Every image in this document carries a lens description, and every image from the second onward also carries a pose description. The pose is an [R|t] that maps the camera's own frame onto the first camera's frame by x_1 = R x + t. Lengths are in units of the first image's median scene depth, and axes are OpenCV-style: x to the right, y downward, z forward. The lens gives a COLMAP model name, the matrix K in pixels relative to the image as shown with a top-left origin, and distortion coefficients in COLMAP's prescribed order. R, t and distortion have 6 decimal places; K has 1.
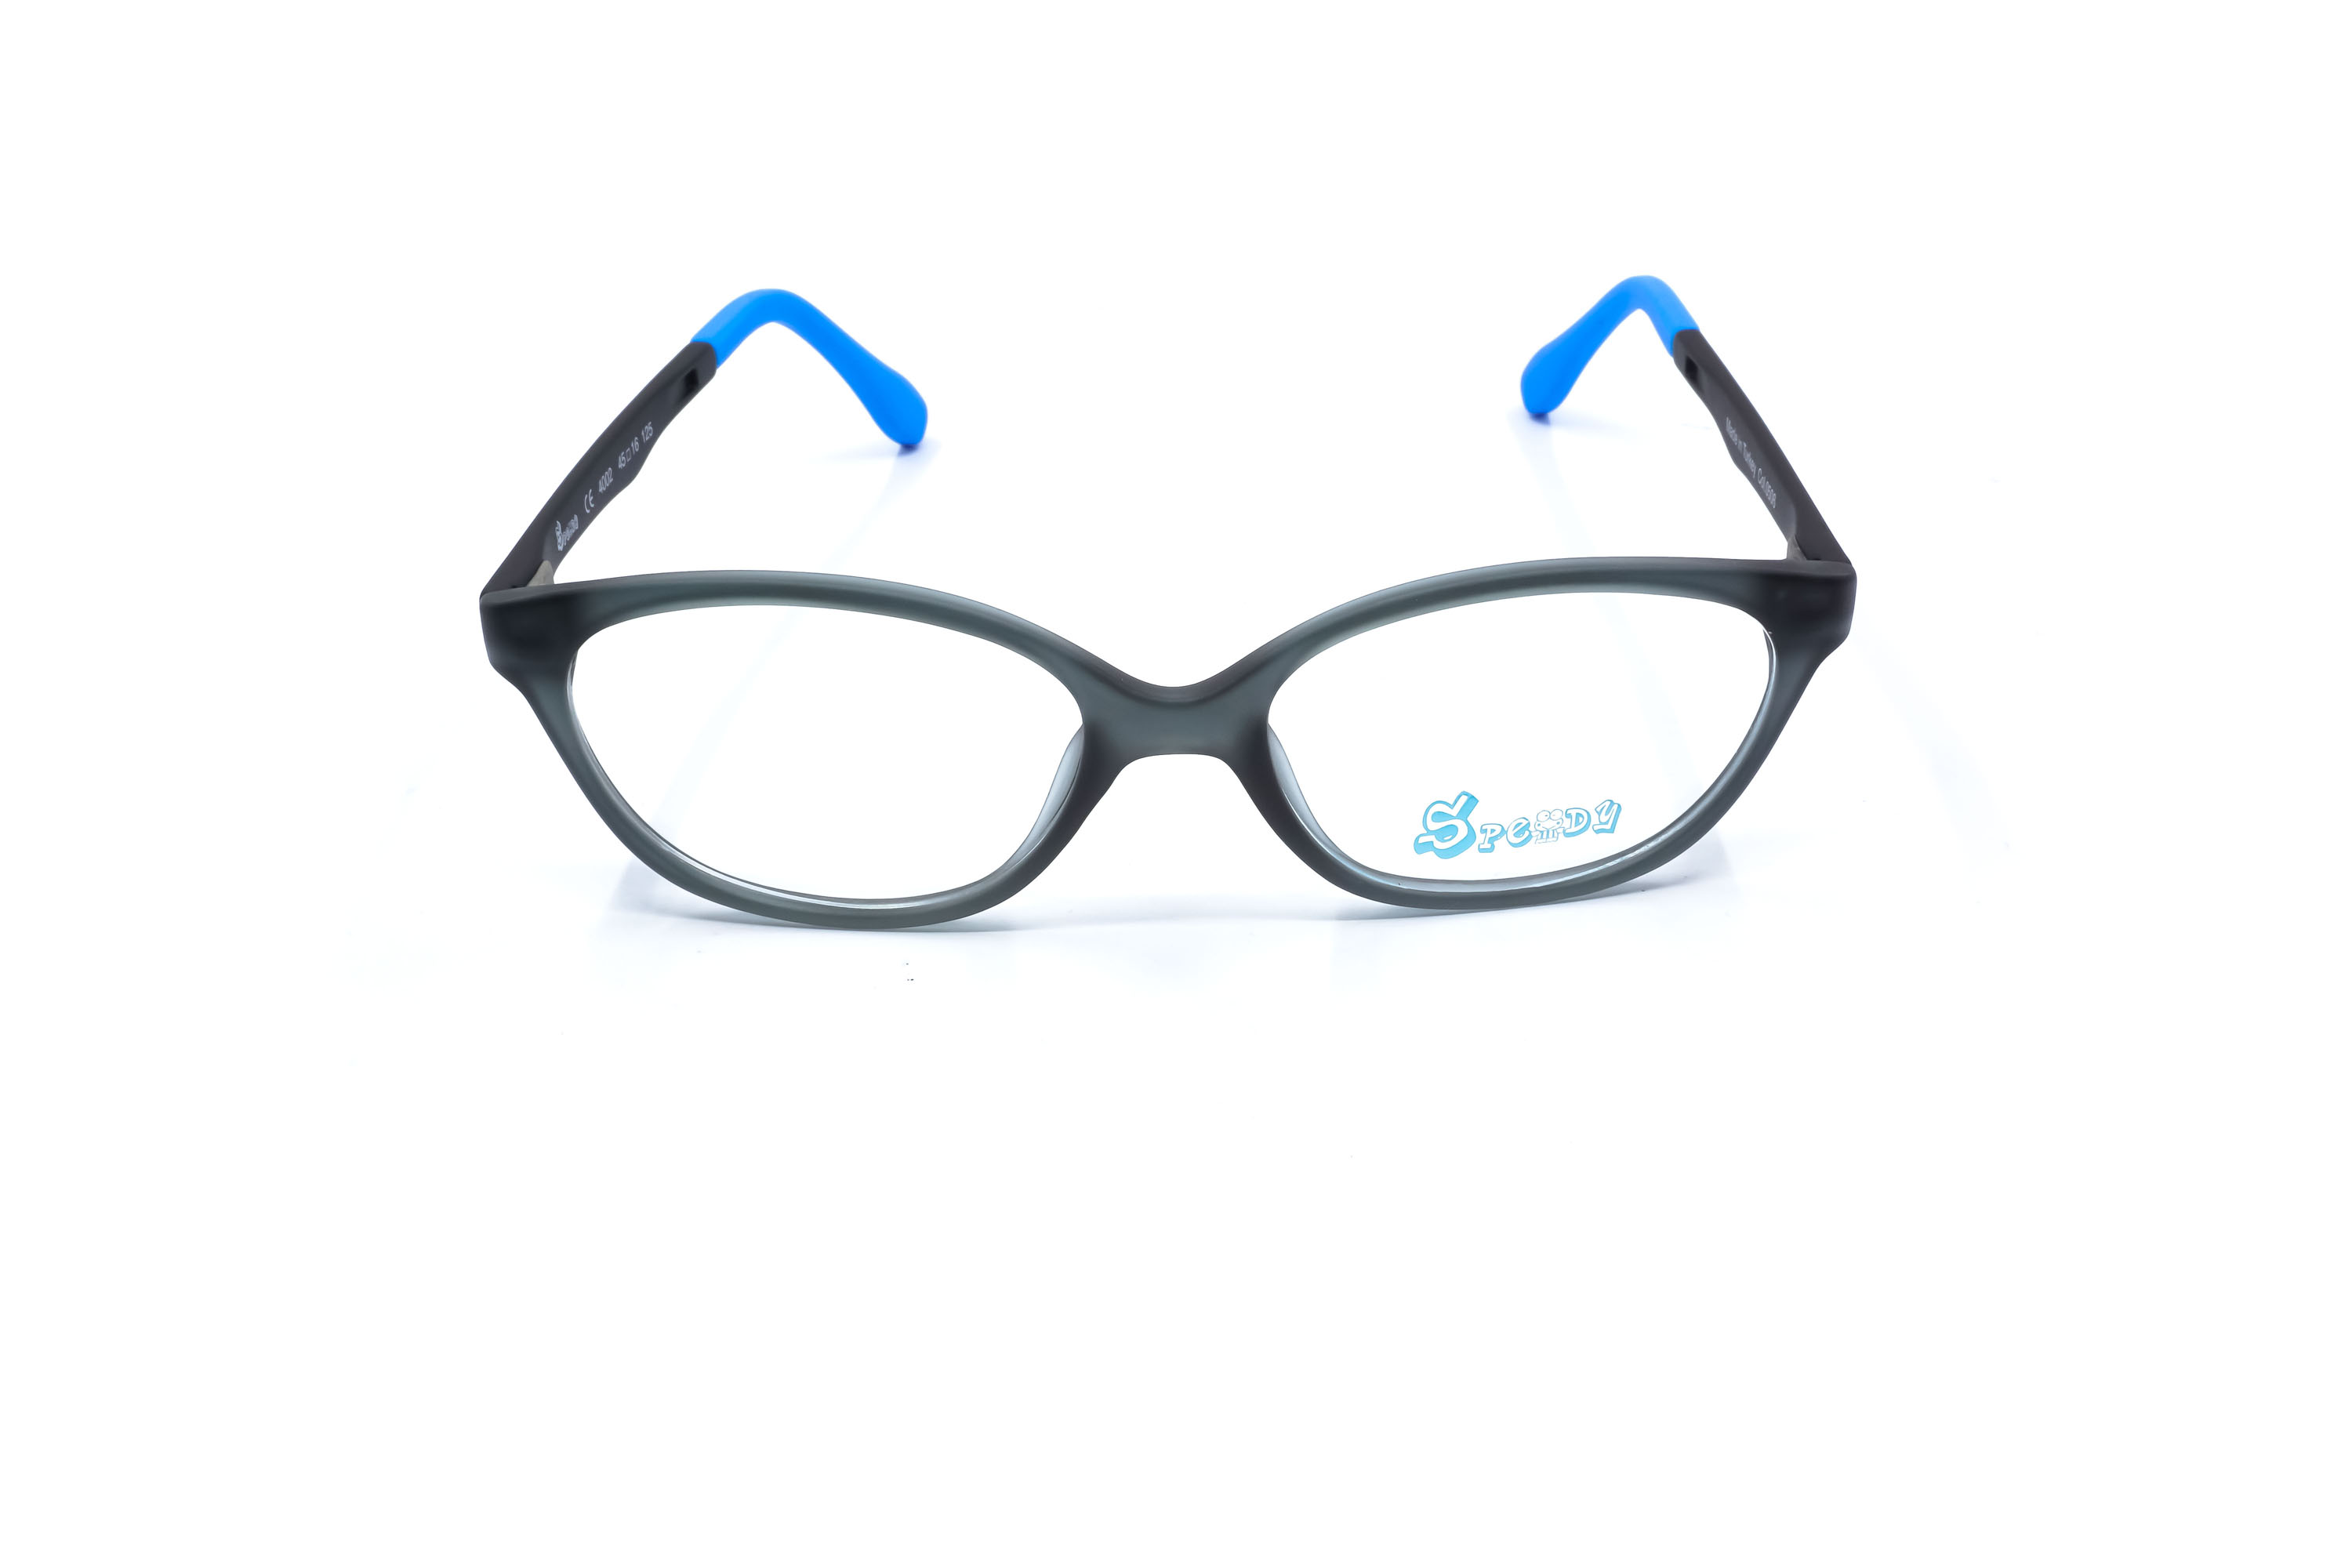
lens RADIAL K [[2425.8, 0, 1176.0], [0, 2425.8, 784.0], [0, 0, 1]] dist [0.007312, -0.004031]
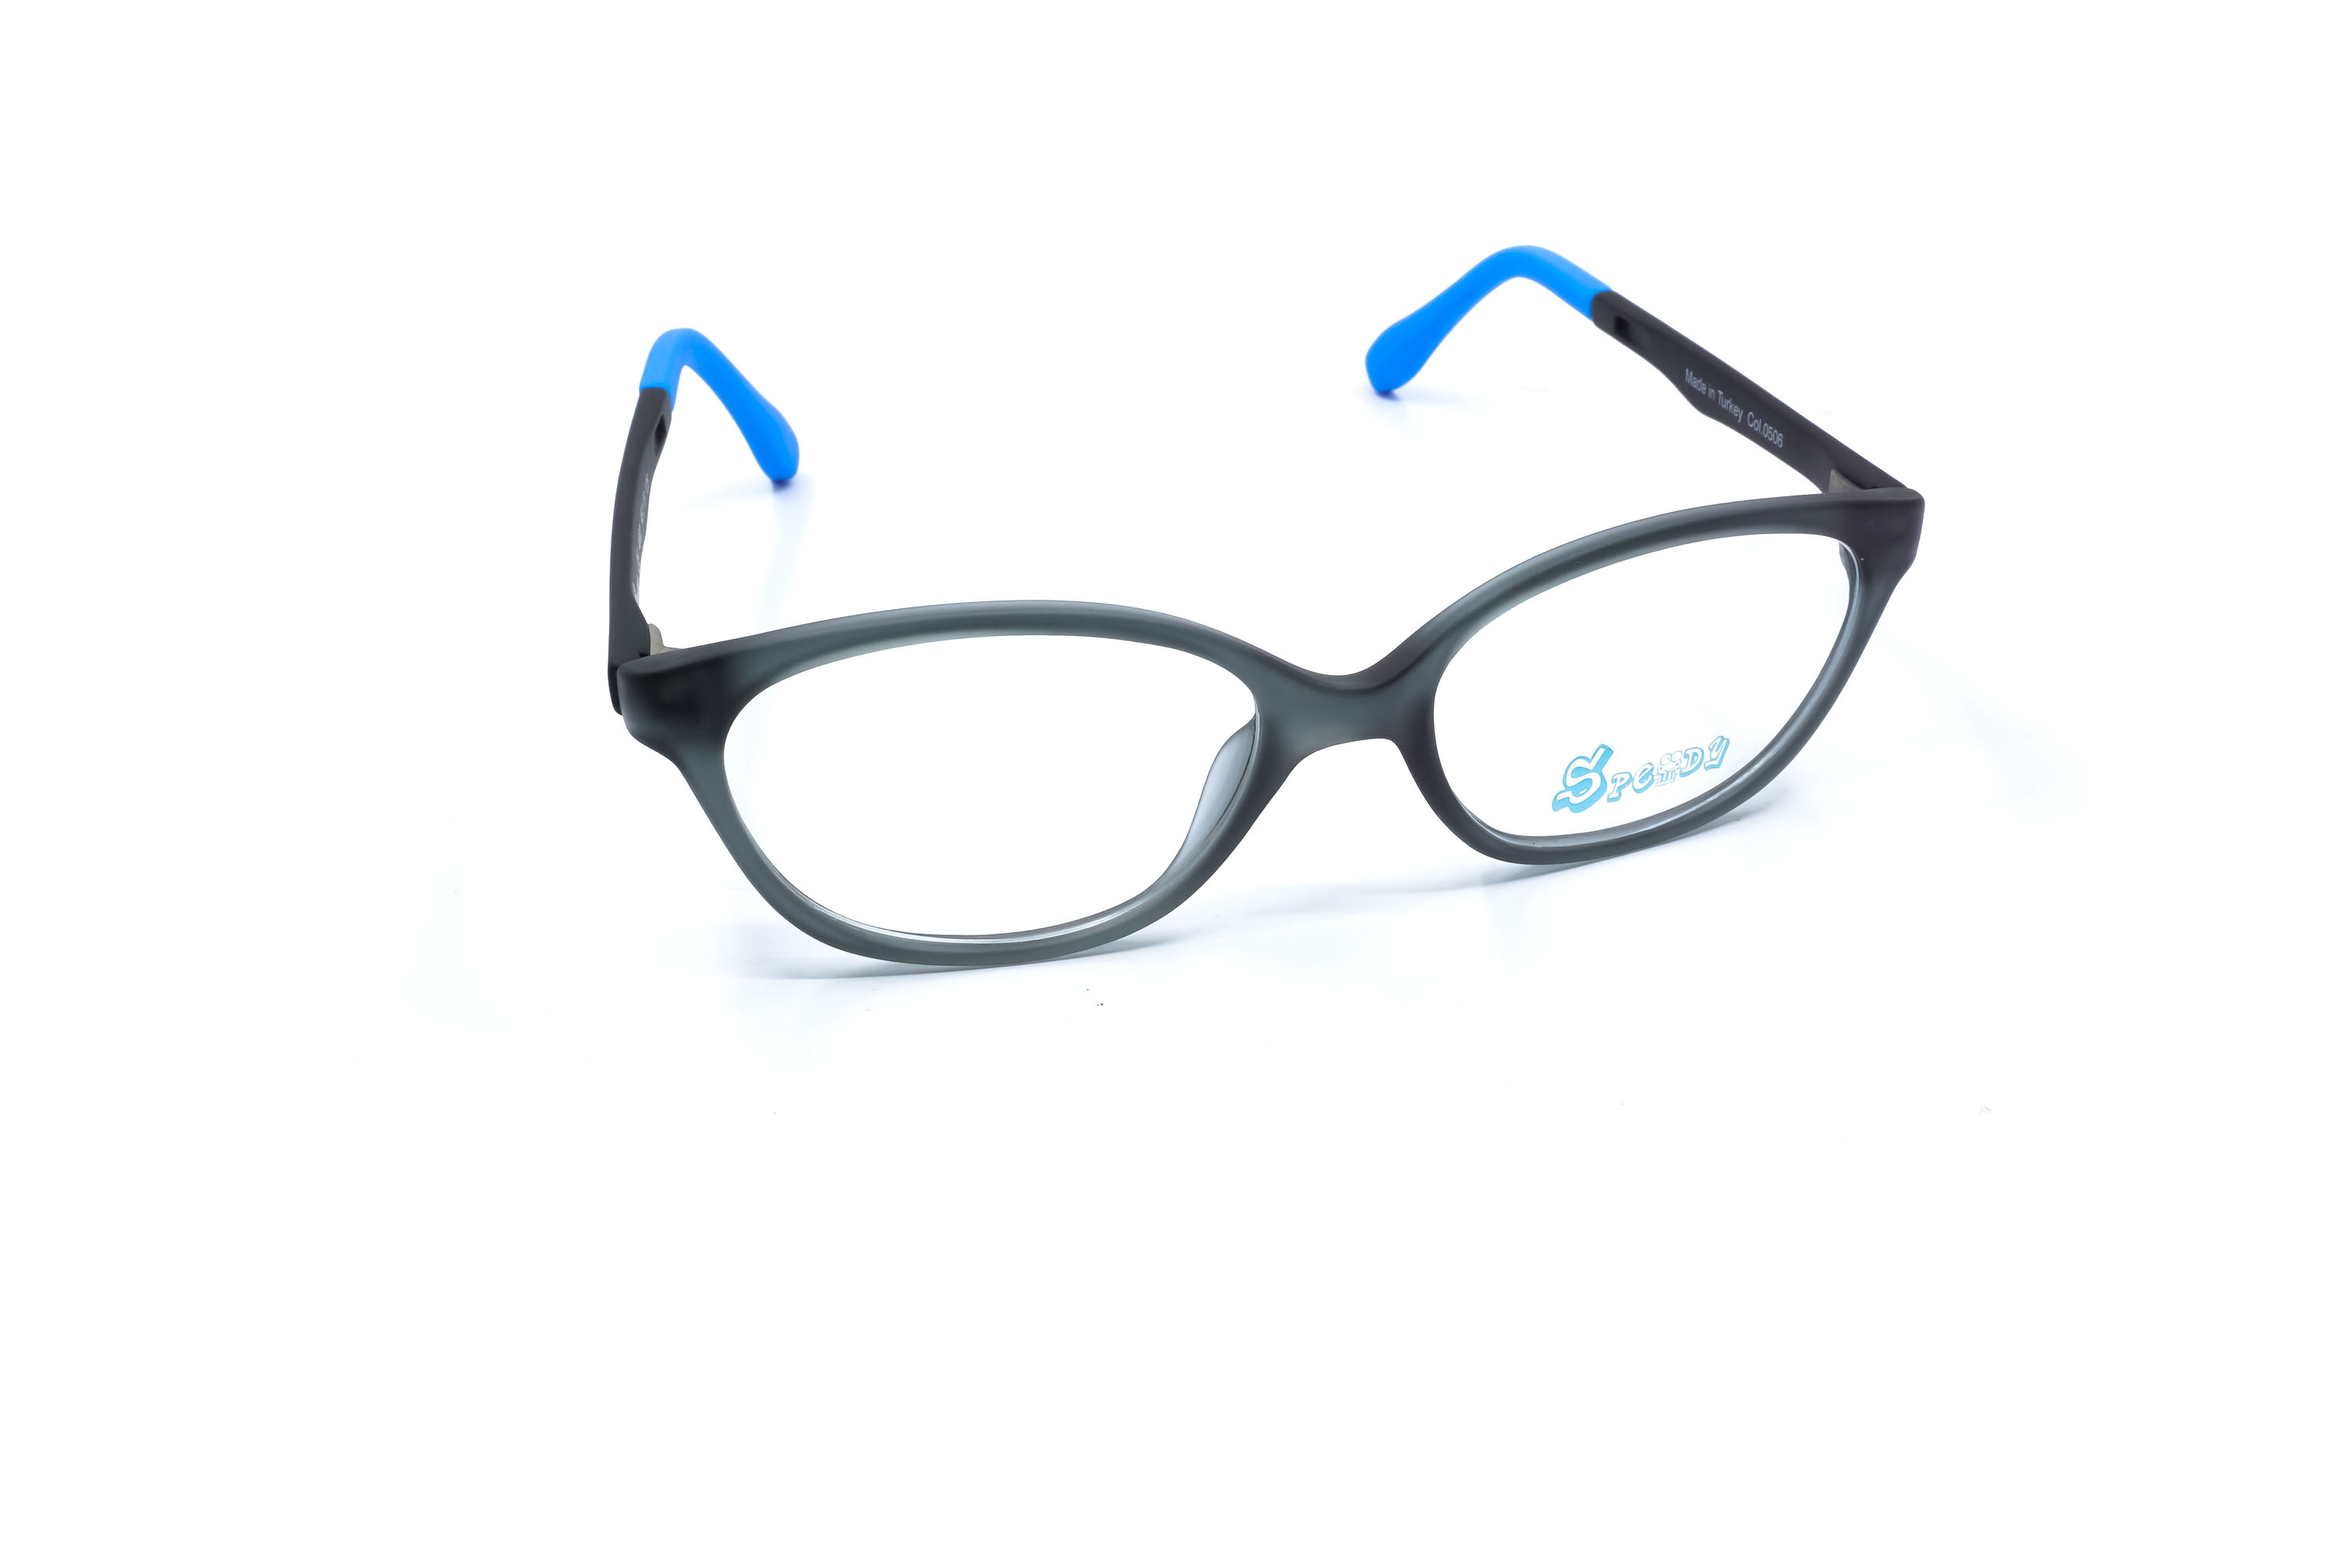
lens RADIAL K [[2425.8, 0, 1176.0], [0, 2425.8, 784.0], [0, 0, 1]] dist [0.007312, -0.004031]
pose [[0.967988, -0.127188, 0.216387, -0.277594], [0.128299, 0.991695, 0.008964, -0.012535], [-0.215730, 0.019085, 0.976267, 0.028450]]
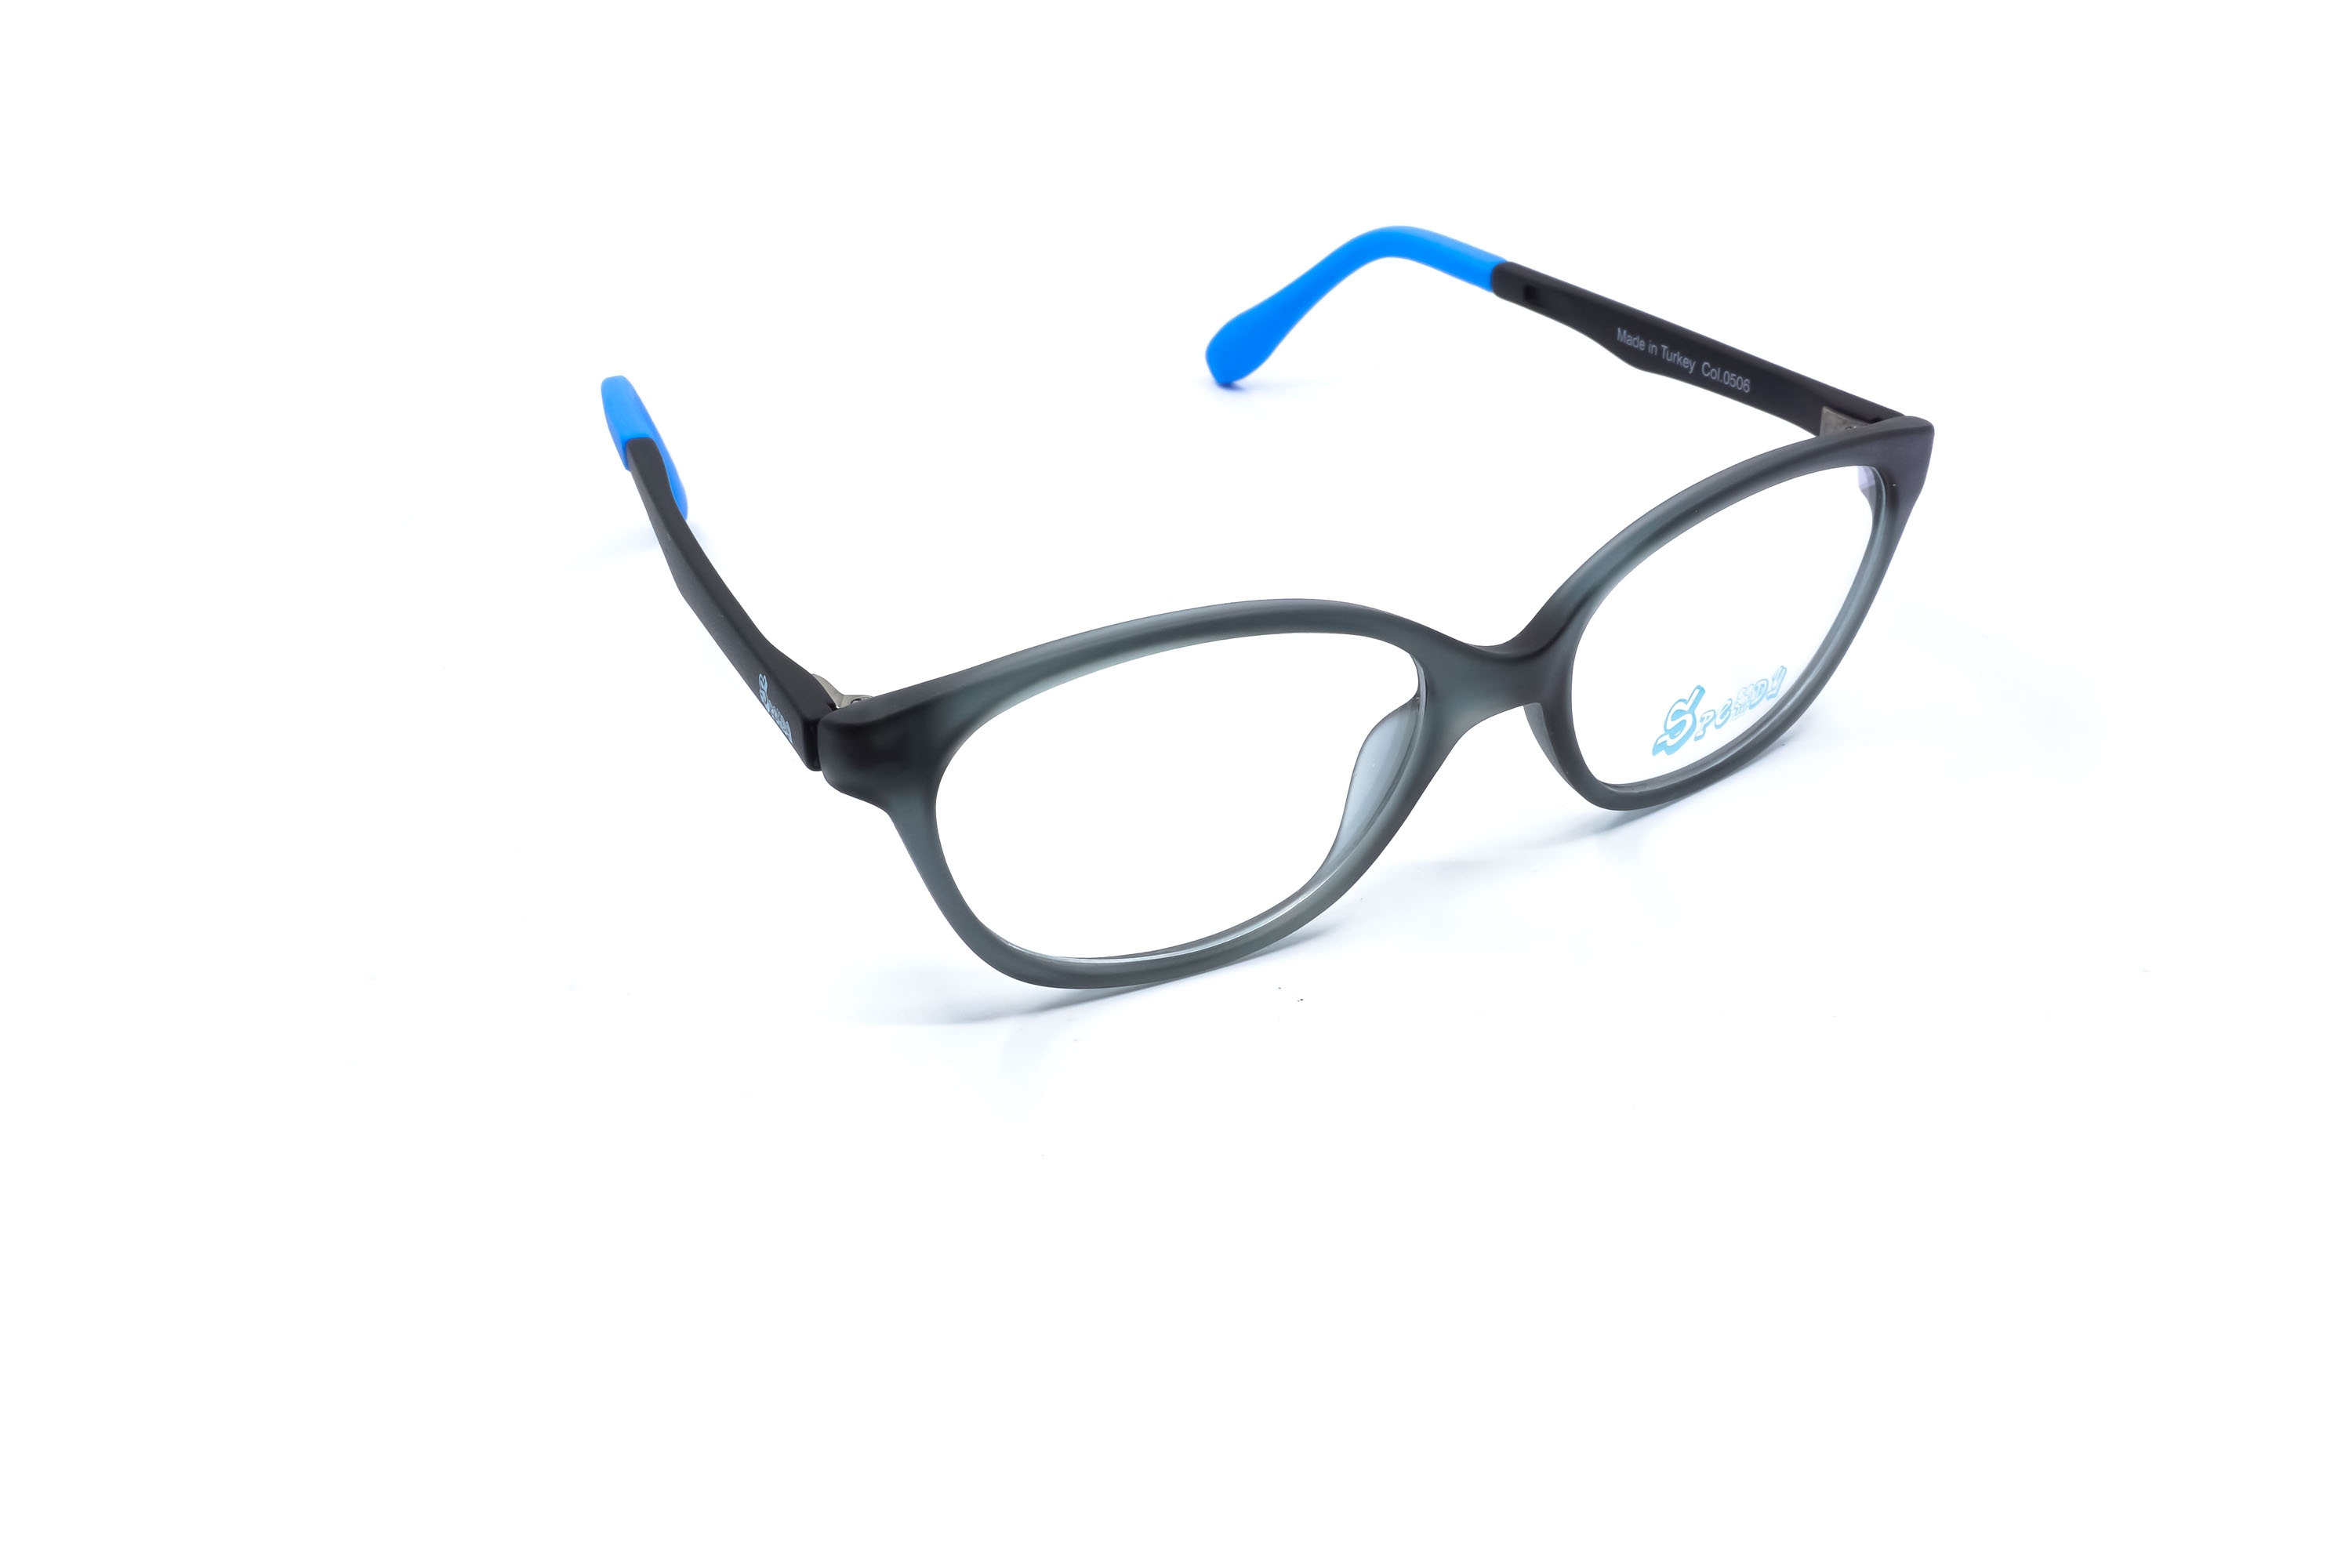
lens RADIAL K [[2425.8, 0, 1176.0], [0, 2425.8, 784.0], [0, 0, 1]] dist [0.007312, -0.004031]
pose [[0.873203, -0.247043, 0.420103, -0.540121], [0.250461, 0.966935, 0.048014, -0.063637], [-0.418074, 0.063294, 0.906205, 0.115176]]
